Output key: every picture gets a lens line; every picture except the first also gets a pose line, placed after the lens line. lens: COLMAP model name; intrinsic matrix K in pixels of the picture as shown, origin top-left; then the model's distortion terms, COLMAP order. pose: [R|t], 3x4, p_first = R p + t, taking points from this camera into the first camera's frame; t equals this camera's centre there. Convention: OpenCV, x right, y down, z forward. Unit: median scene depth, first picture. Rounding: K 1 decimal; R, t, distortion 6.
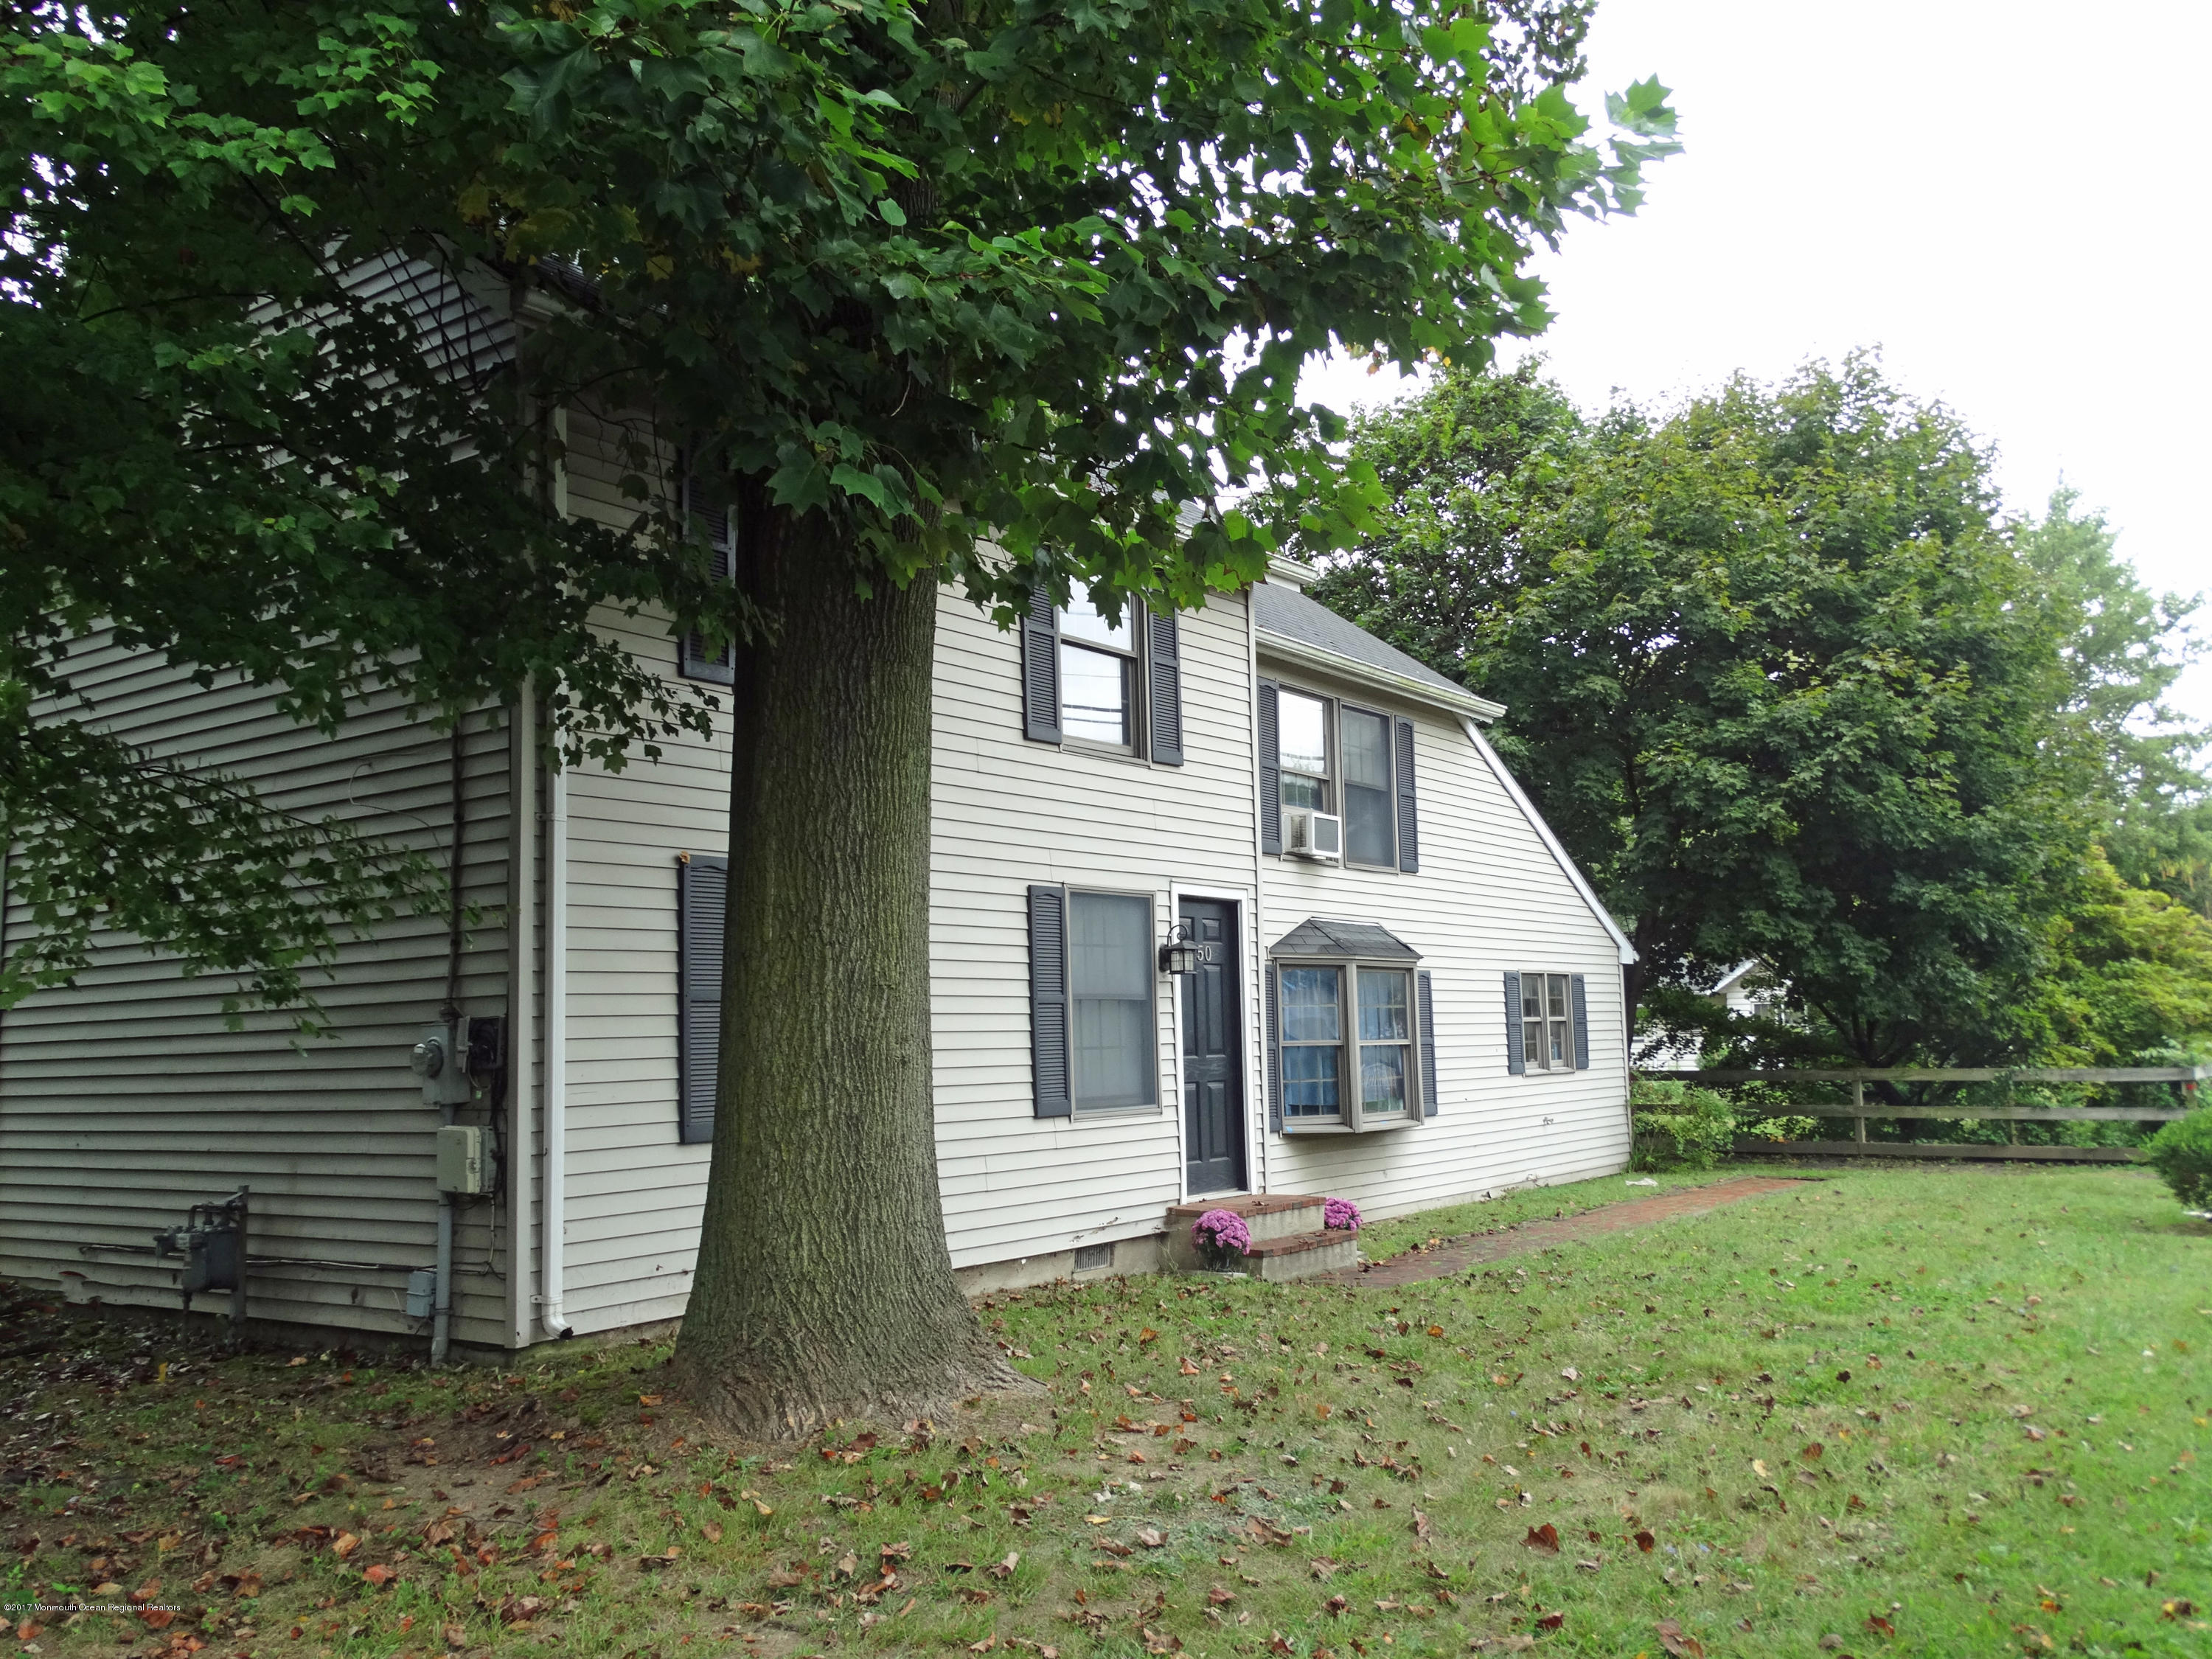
lens RADIAL K [[1838.4, 0, 1106.0], [0, 1838.4, 829.5], [0, 0, 1]] dist [0.052164, -0.000261]
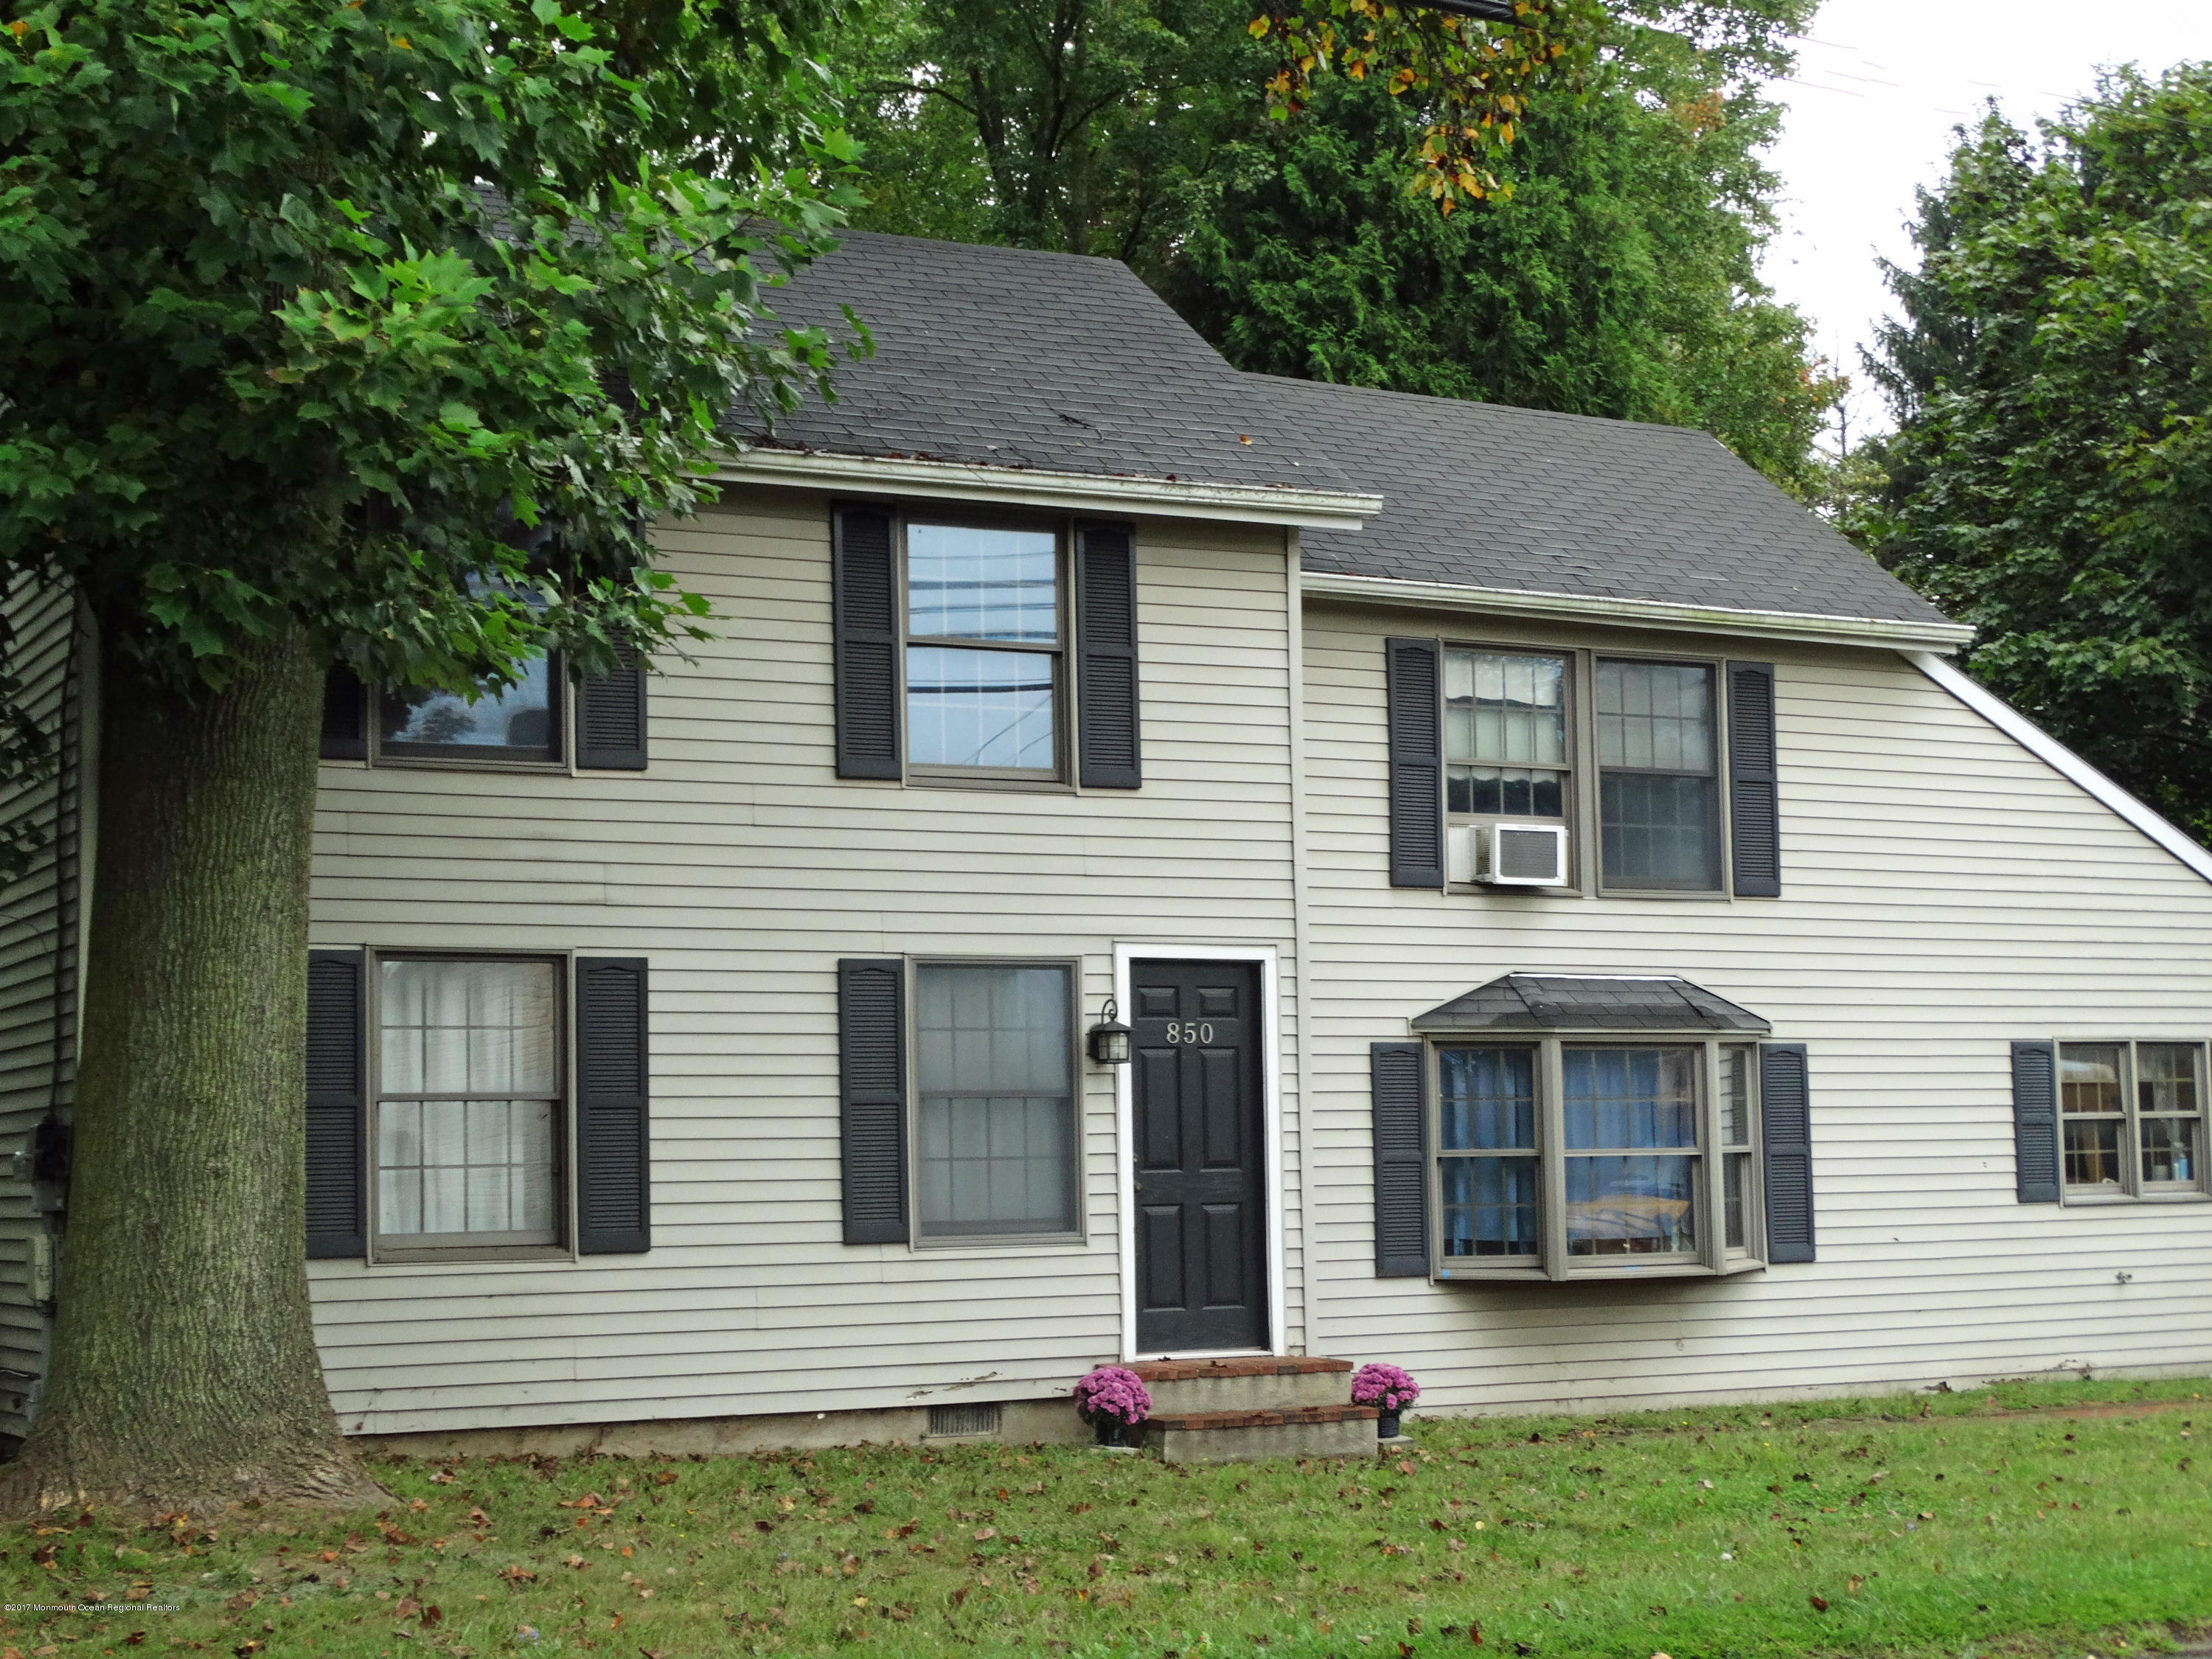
lens RADIAL K [[3372.0, 0, 1106.0], [0, 3372.0, 829.5], [0, 0, 1]] dist [0.018077, 0.040779]
pose [[0.891722, -0.035548, -0.451185, 0.664222], [0.046945, 0.998798, 0.014089, -0.038016], [0.450142, -0.033744, 0.892319, -0.247794]]
